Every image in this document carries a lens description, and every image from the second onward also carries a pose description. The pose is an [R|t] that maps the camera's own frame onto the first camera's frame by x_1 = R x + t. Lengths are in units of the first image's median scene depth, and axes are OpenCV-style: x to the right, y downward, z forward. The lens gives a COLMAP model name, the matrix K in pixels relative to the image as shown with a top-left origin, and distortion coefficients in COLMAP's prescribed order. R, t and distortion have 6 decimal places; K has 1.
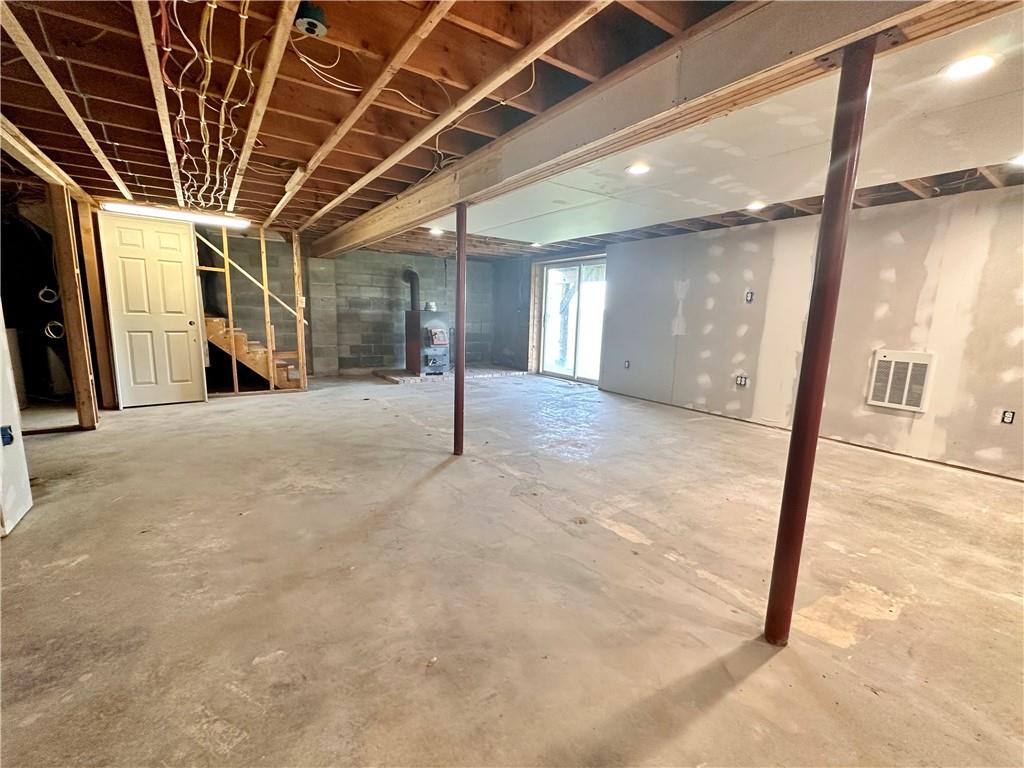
lens RADIAL K [[439.3, 0, 511.2], [0, 439.3, 386.2], [0, 0, 1]] dist [-0.003368, 0.000517]
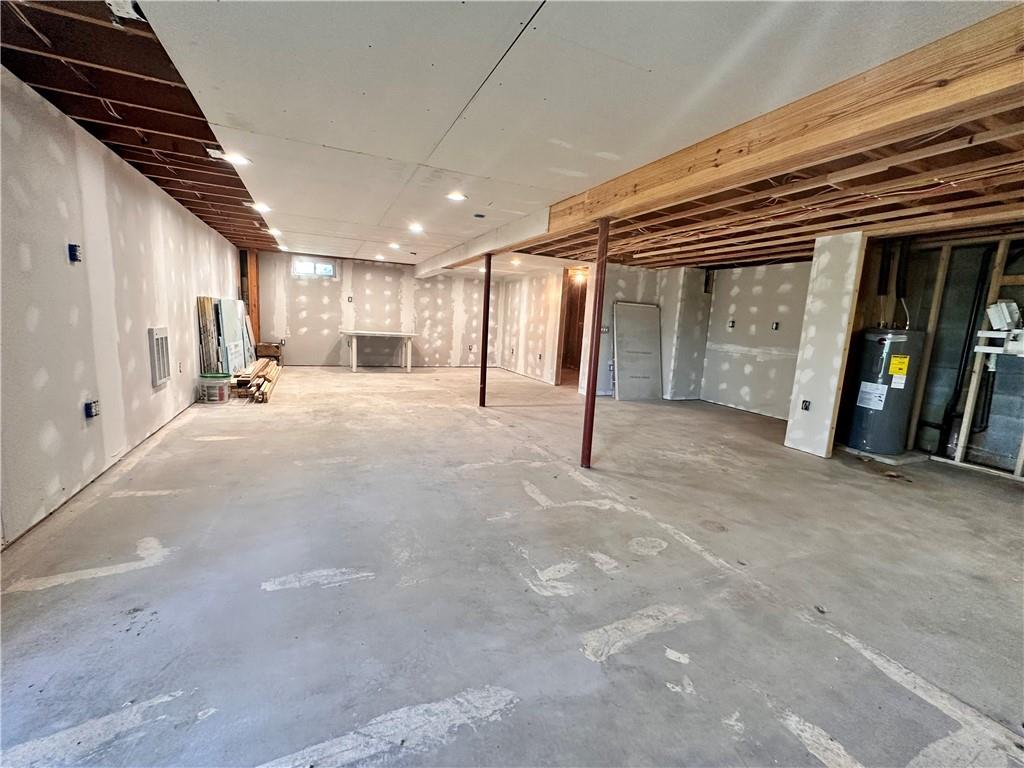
lens RADIAL K [[439.3, 0, 513.4], [0, 439.3, 385.5], [0, 0, 1]] dist [-0.003368, 0.000517]
pose [[-0.979638, -0.109455, 0.168311, -0.106290], [-0.052062, 0.948139, 0.313564, -0.322739], [-0.193903, 0.298417, -0.934531, 1.887469]]
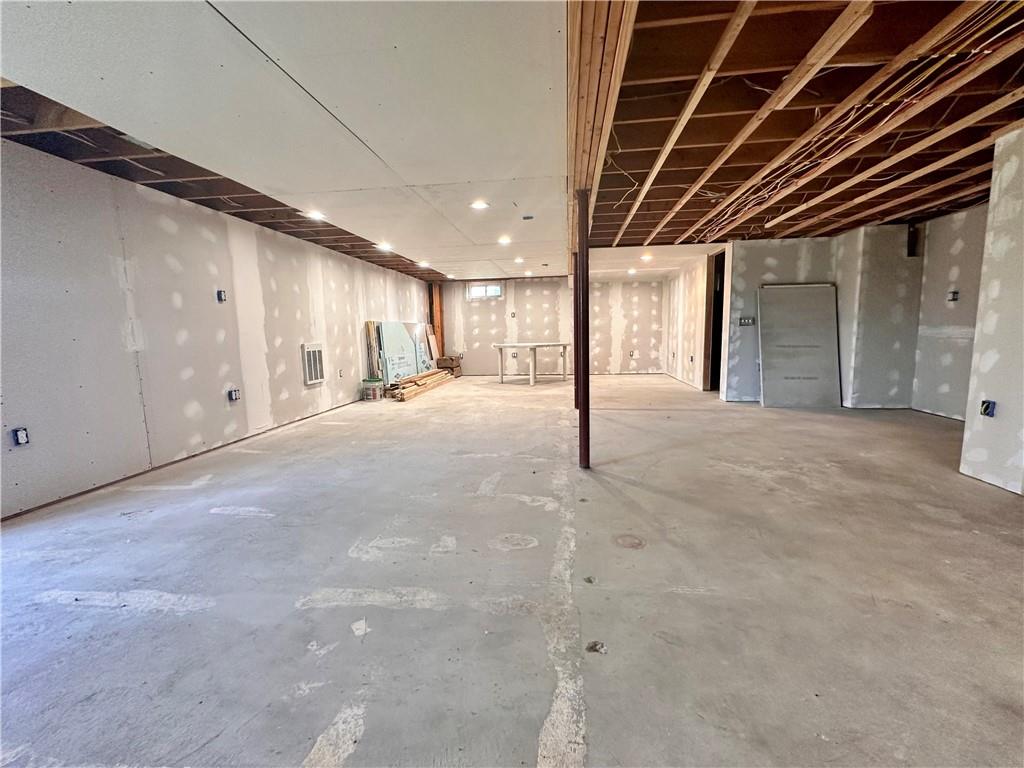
lens RADIAL K [[439.3, 0, 512.4], [0, 439.3, 386.7], [0, 0, 1]] dist [-0.003368, 0.000517]
pose [[-0.746293, -0.095535, 0.658726, -0.583971], [0.112002, 0.957511, 0.265760, -0.260143], [-0.656127, 0.272114, -0.703884, 1.670455]]
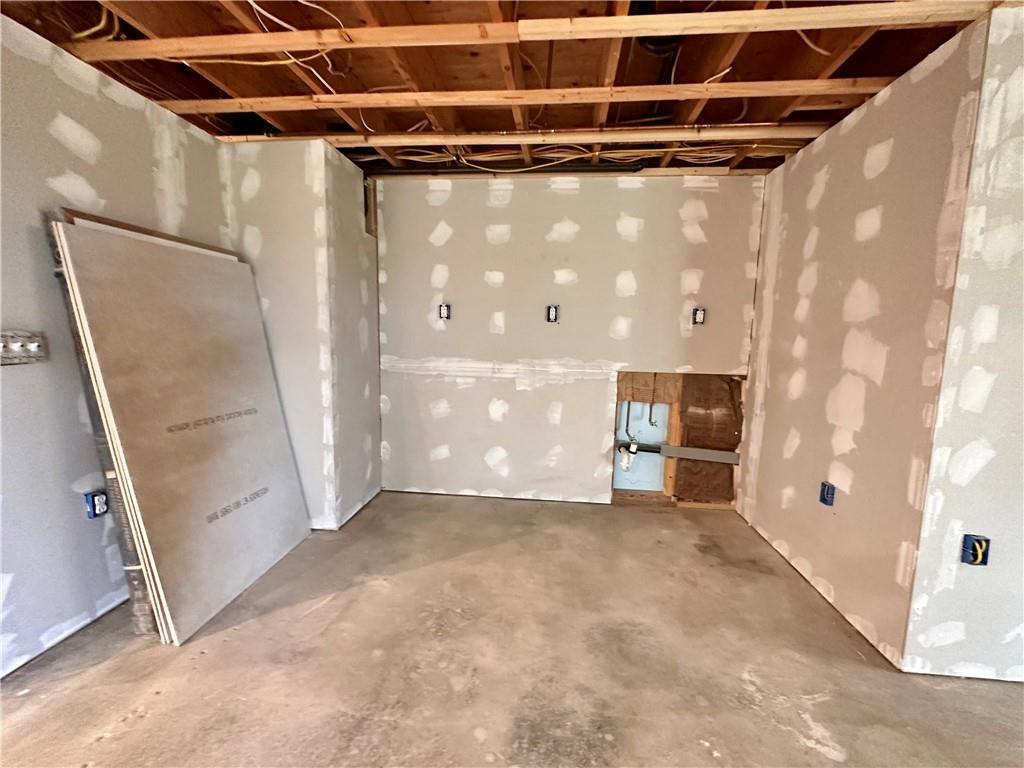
lens RADIAL K [[439.3, 0, 512.7], [0, 439.3, 384.4], [0, 0, 1]] dist [-0.003368, 0.000517]
pose [[-0.645455, 0.053241, -0.761941, -0.133630], [-0.164753, 0.964380, 0.206951, -0.090335], [0.745818, 0.259109, -0.613692, 0.500052]]
